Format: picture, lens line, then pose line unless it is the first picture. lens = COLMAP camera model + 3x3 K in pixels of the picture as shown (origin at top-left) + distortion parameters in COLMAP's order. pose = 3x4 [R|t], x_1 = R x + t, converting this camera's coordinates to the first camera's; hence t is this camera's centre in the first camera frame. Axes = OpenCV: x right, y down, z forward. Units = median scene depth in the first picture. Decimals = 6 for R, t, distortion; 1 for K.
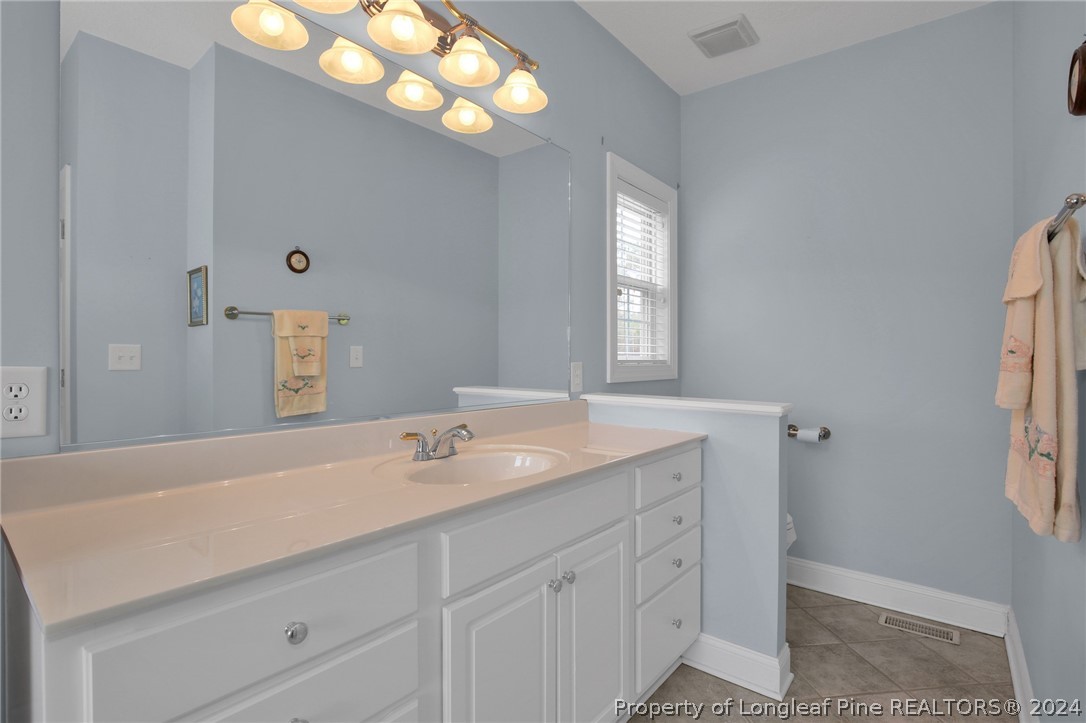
lens RADIAL K [[508.4, 0, 538.5], [0, 508.4, 359.5], [0, 0, 1]] dist [-0.029629, -0.000081]
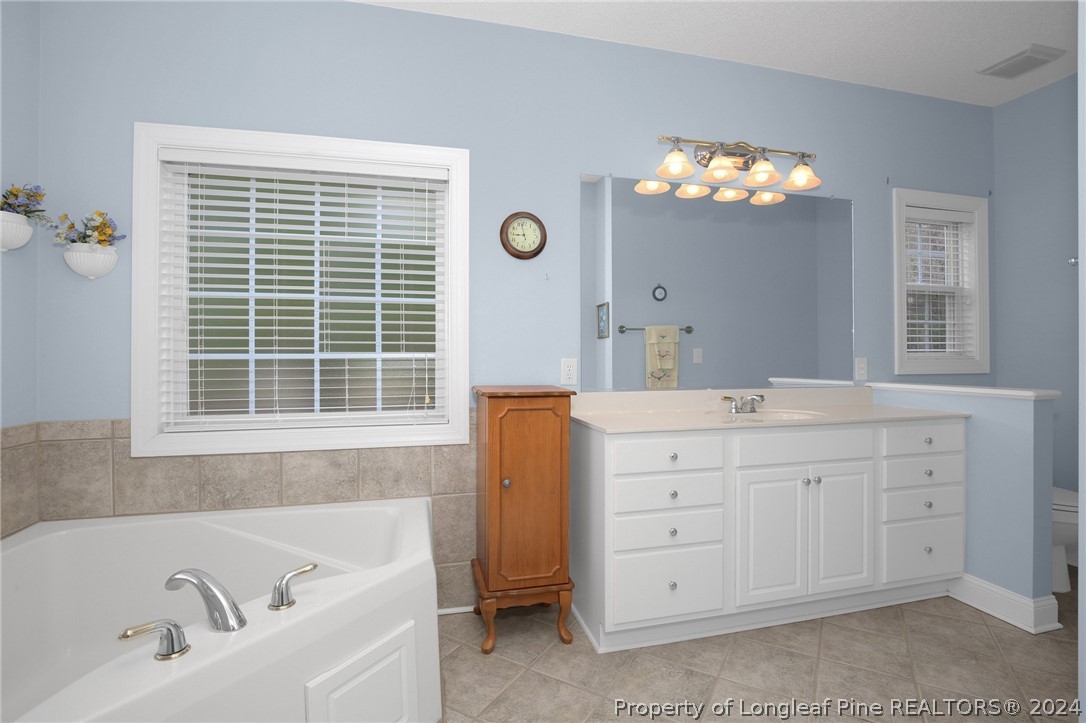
lens RADIAL K [[508.4, 0, 538.5], [0, 508.4, 359.5], [0, 0, 1]] dist [-0.029629, -0.000081]
pose [[0.793706, -0.005893, -0.608273, 0.201305], [0.003806, 0.999982, -0.004722, 0.012343], [0.608290, 0.001433, 0.793714, -0.539480]]
